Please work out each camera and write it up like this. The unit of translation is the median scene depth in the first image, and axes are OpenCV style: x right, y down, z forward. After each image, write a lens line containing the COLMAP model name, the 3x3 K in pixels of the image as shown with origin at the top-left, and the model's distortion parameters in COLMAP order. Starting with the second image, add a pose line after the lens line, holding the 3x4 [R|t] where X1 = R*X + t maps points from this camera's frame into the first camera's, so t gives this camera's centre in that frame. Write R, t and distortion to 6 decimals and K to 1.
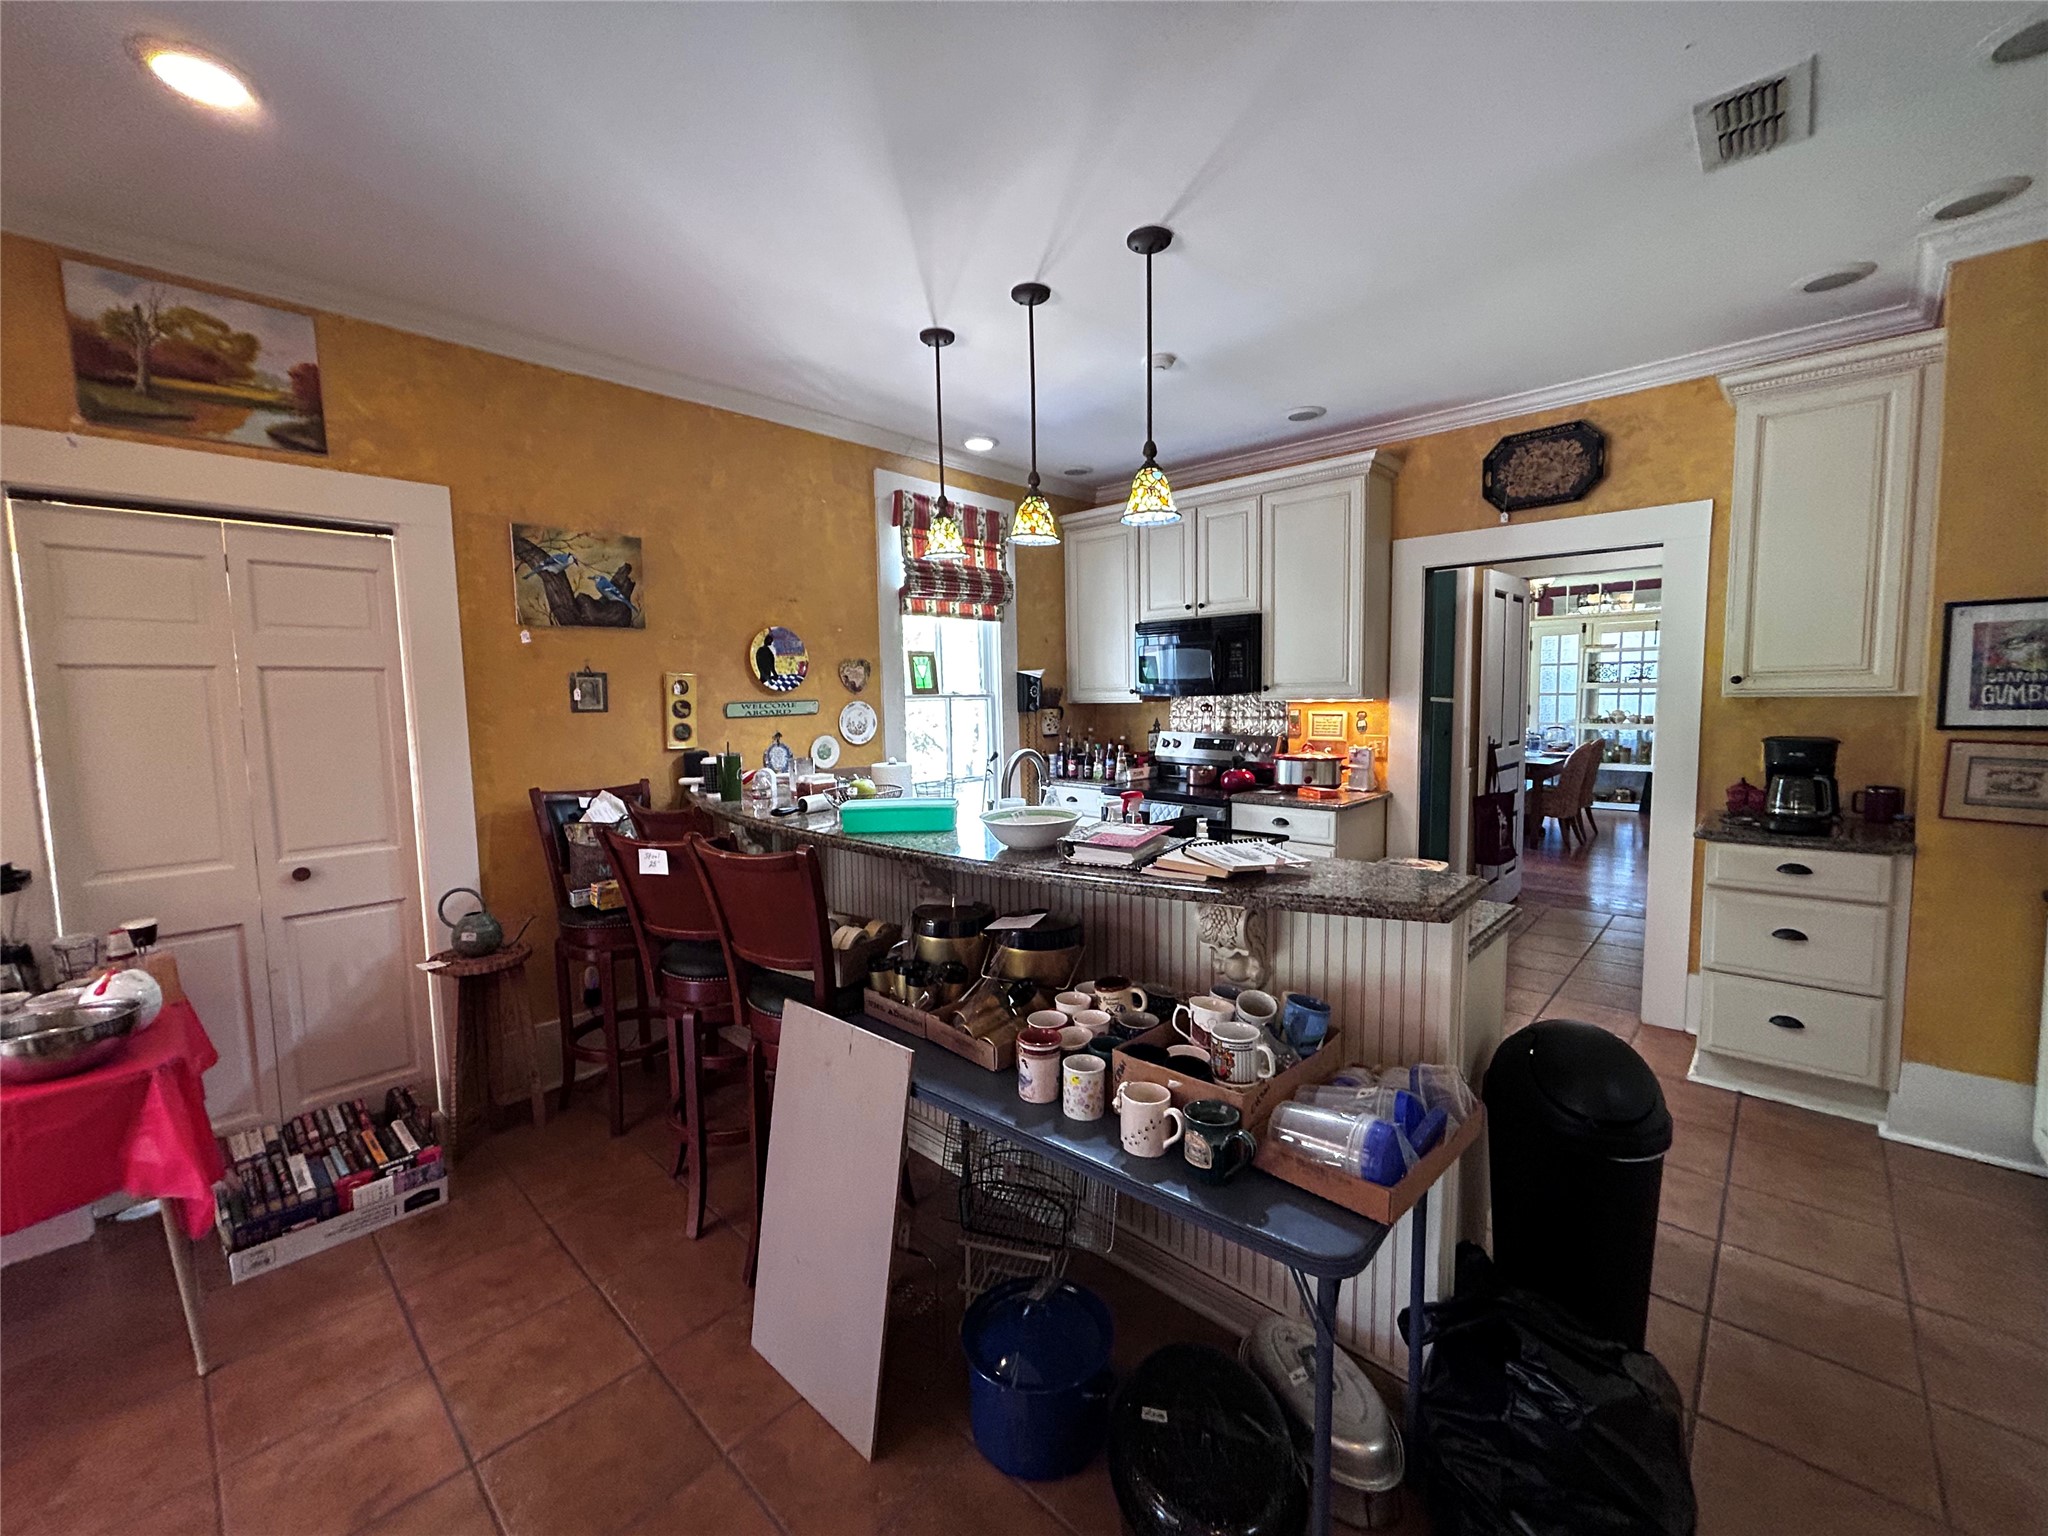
lens RADIAL K [[825.3, 0, 1023.3], [0, 825.3, 765.5], [0, 0, 1]] dist [0.003659, -0.000378]
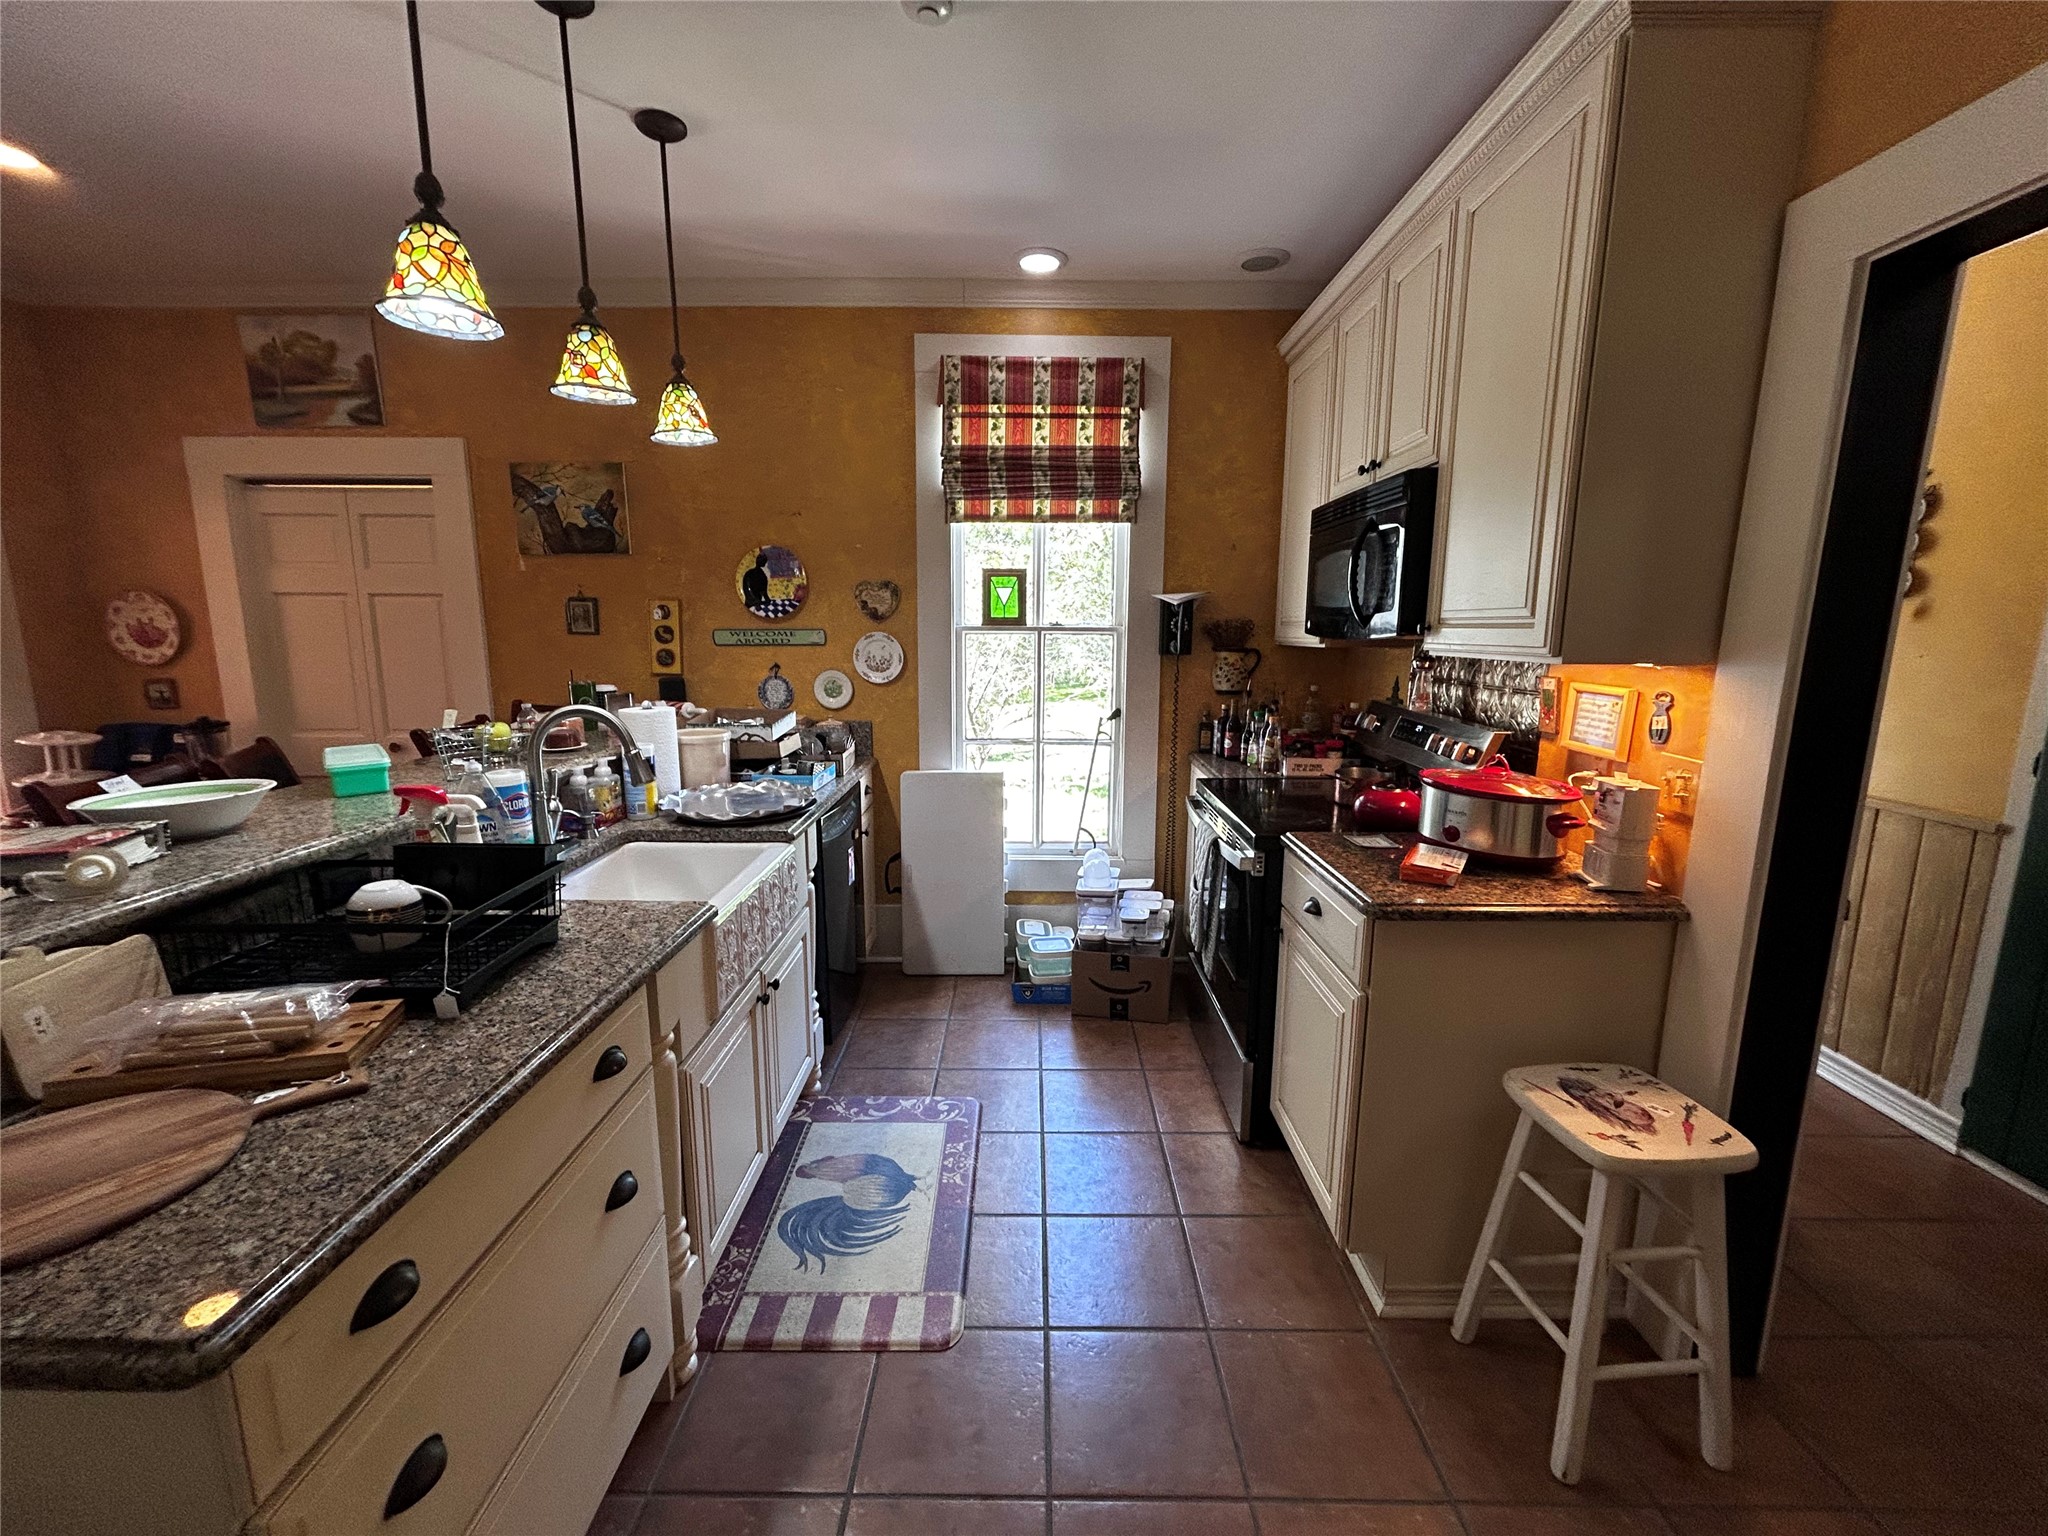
lens RADIAL K [[825.3, 0, 1023.2], [0, 825.3, 766.0], [0, 0, 1]] dist [0.003659, -0.000378]
pose [[0.674819, 0.144156, -0.723767, 0.563923], [-0.080935, 0.989277, 0.121577, -0.060873], [0.733532, -0.023465, 0.679250, 0.573975]]
